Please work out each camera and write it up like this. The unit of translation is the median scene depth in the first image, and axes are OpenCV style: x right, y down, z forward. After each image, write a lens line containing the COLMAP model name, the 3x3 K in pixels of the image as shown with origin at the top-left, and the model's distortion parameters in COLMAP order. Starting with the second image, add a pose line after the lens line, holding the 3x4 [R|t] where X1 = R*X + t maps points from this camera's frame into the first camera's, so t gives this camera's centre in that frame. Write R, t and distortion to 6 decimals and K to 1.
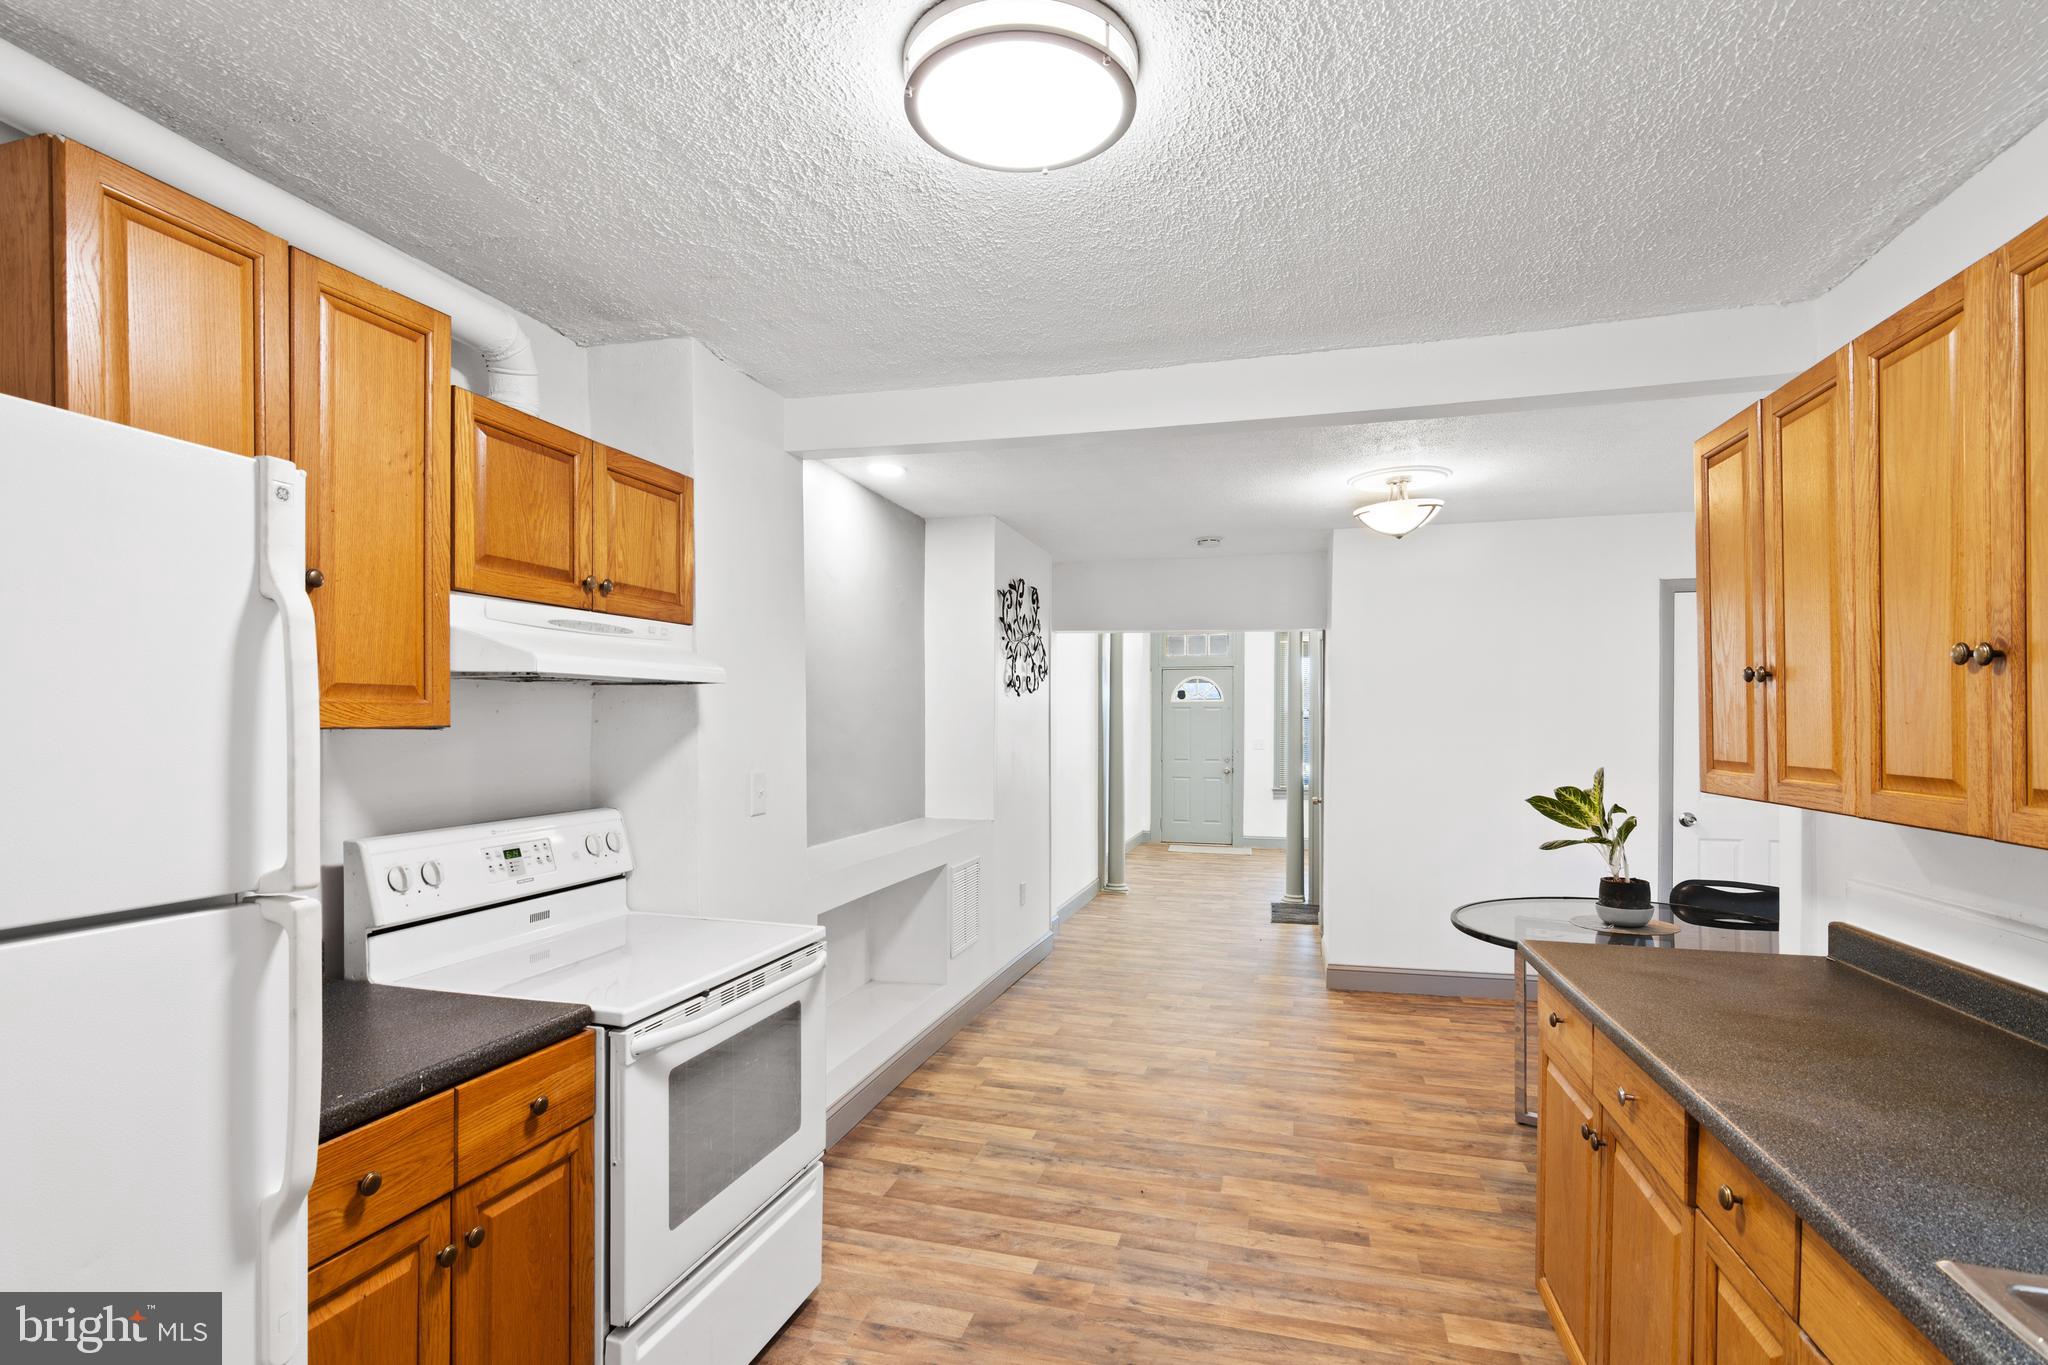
lens RADIAL K [[1005.6, 0, 989.7], [0, 1005.6, 727.2], [0, 0, 1]] dist [-0.003394, 0.001618]
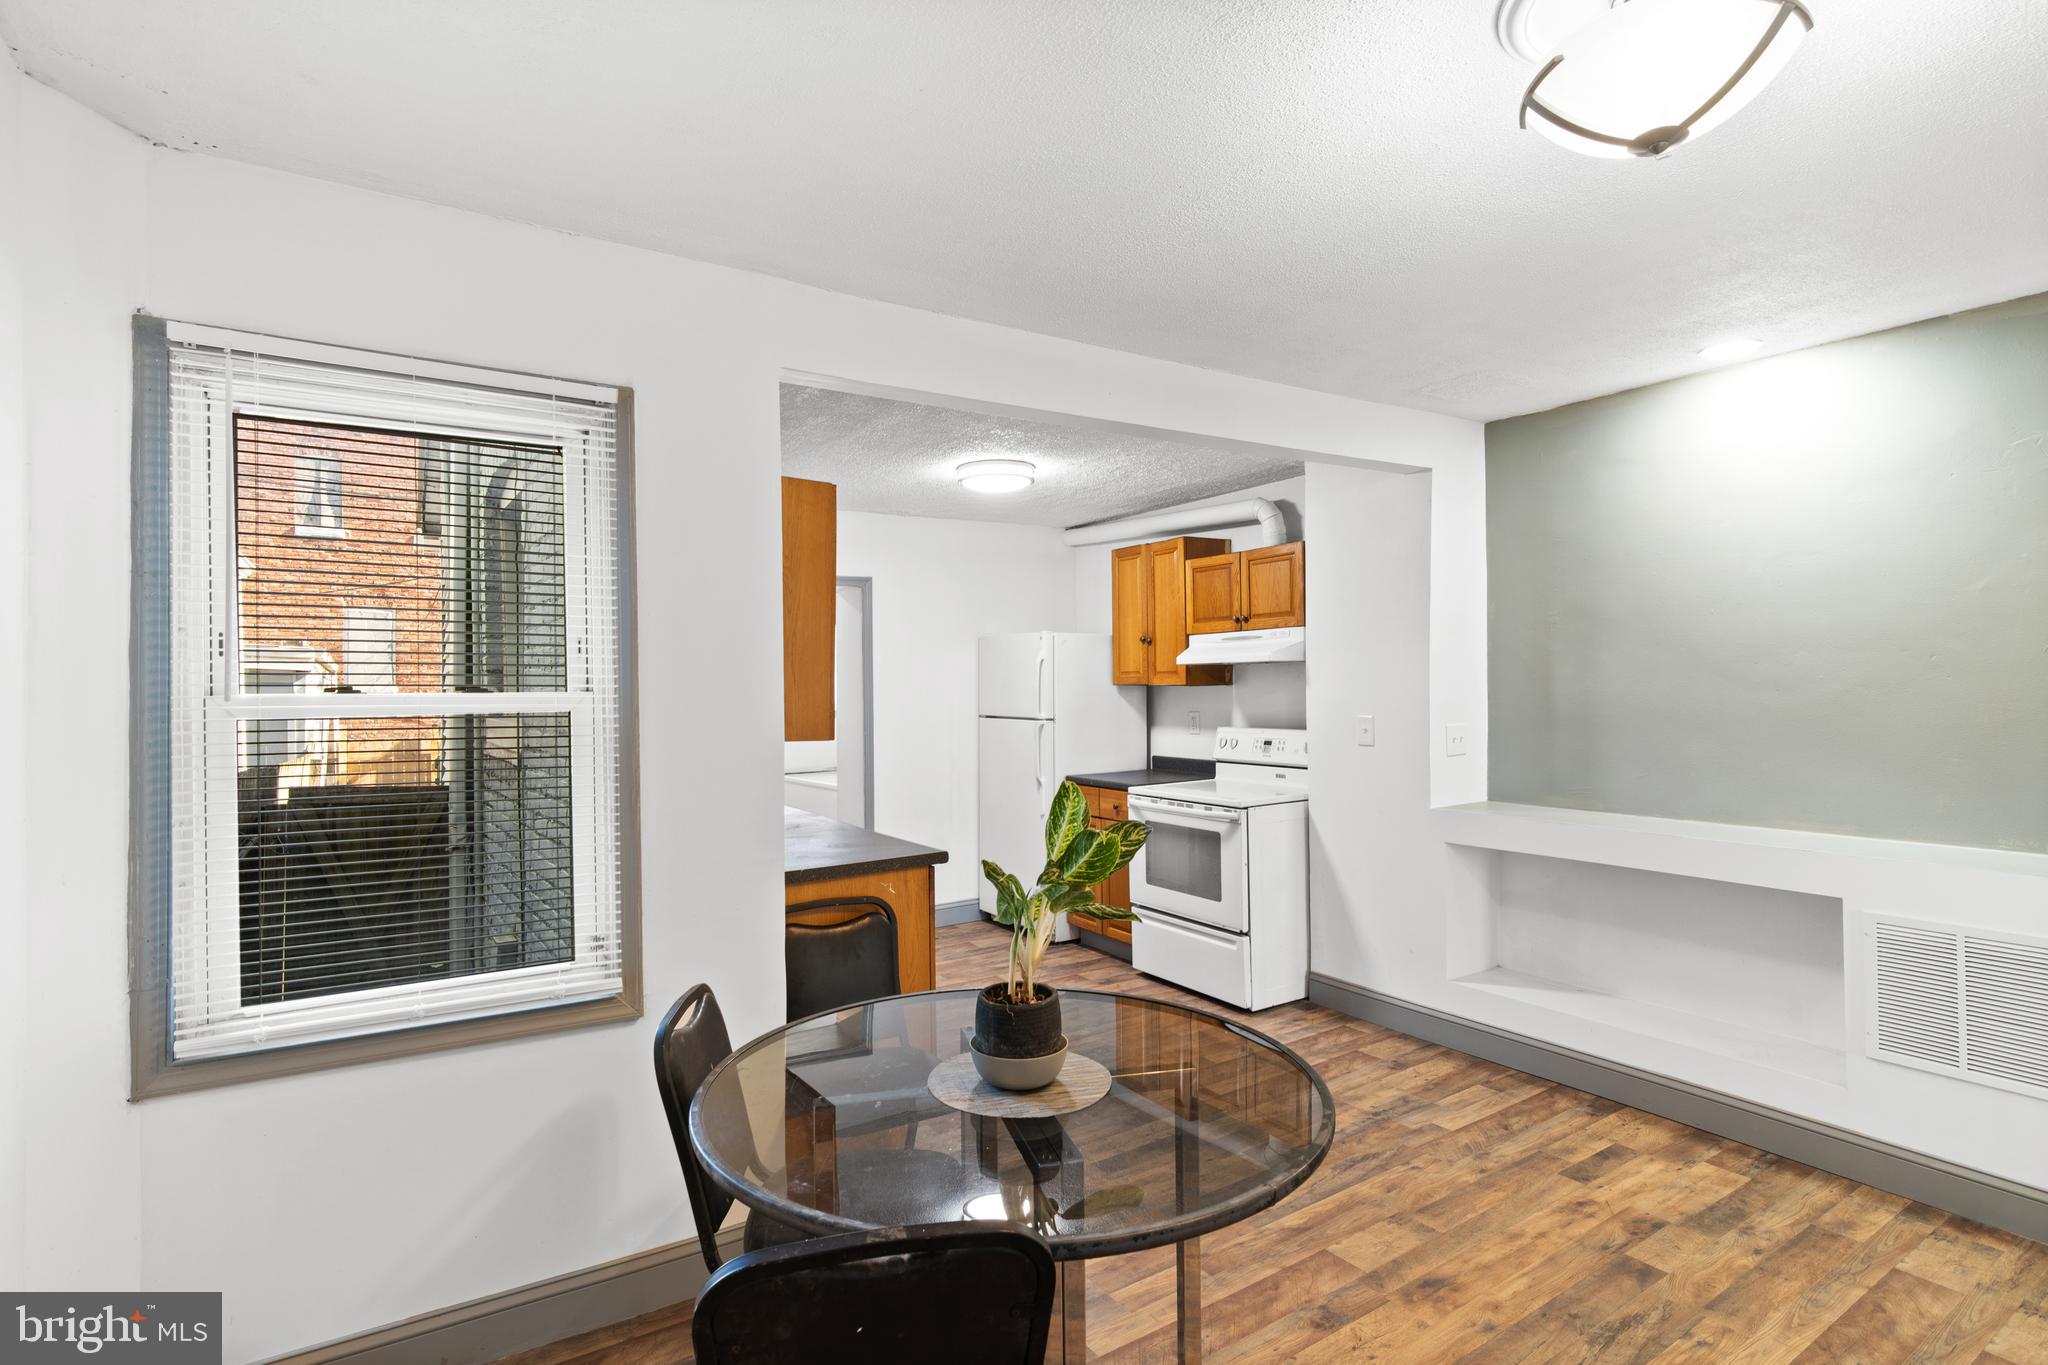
lens RADIAL K [[1005.6, 0, 1010.2], [0, 1005.6, 678.4], [0, 0, 1]] dist [-0.003394, 0.001618]
pose [[-0.649715, 0.003238, -0.760171, 1.297814], [0.009369, 0.999949, -0.003749, -0.008788], [0.760120, -0.009558, -0.649712, 1.685163]]
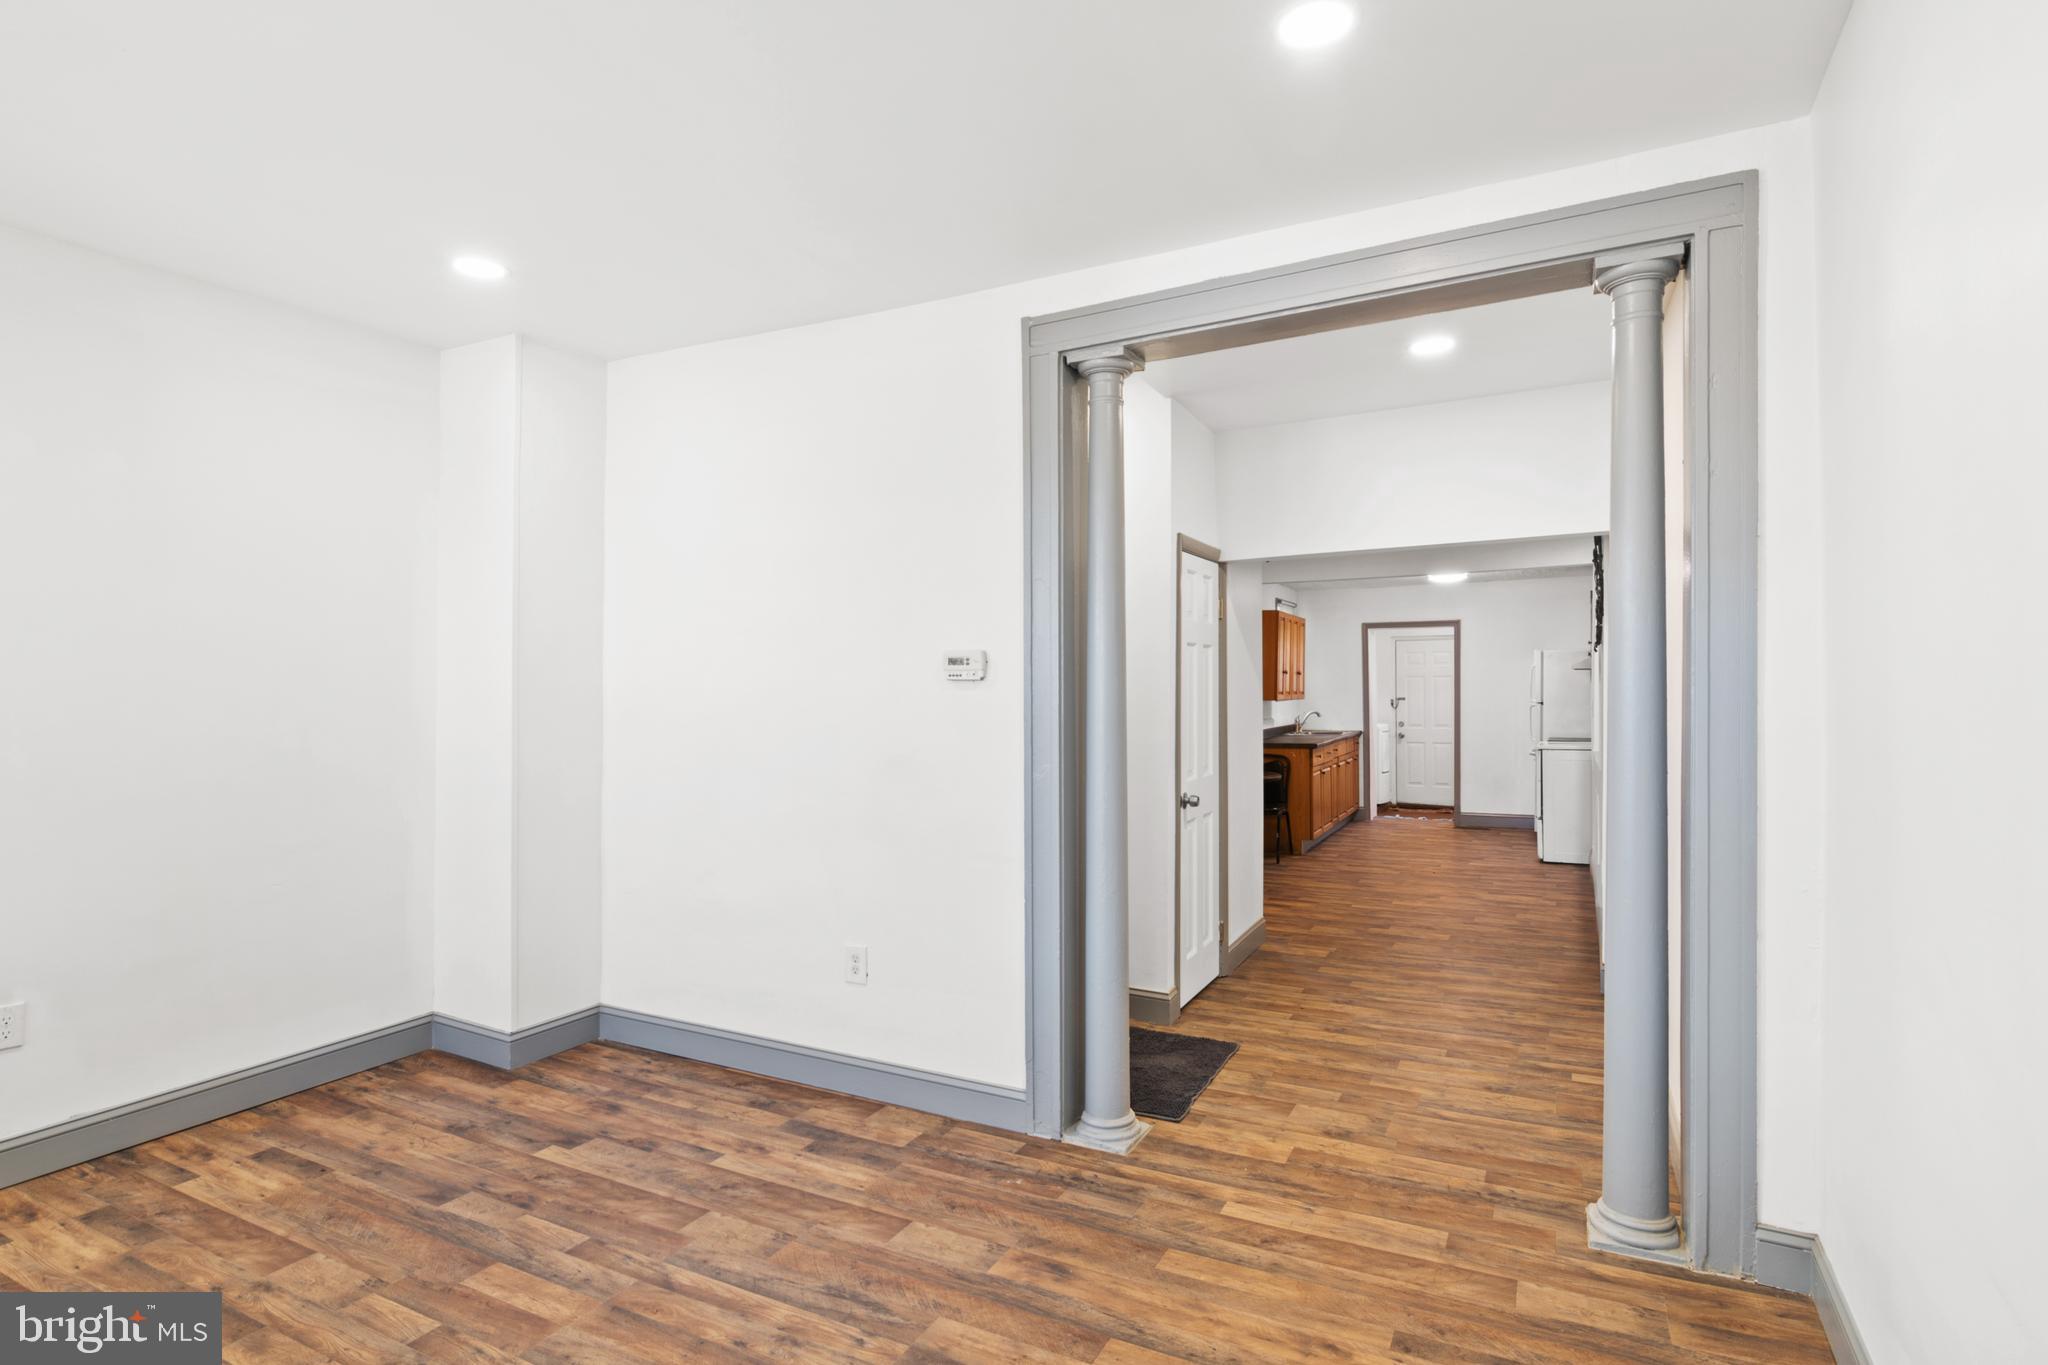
lens RADIAL K [[1052.3, 0, 1004.7], [0, 1052.3, 702.2], [0, 0, 1]] dist [-0.005649, 0.001850]
pose [[-0.982174, -0.000156, 0.187971, 0.798469], [0.003494, 0.999812, 0.019090, -0.008791], [-0.187939, 0.019406, -0.981989, 4.237169]]
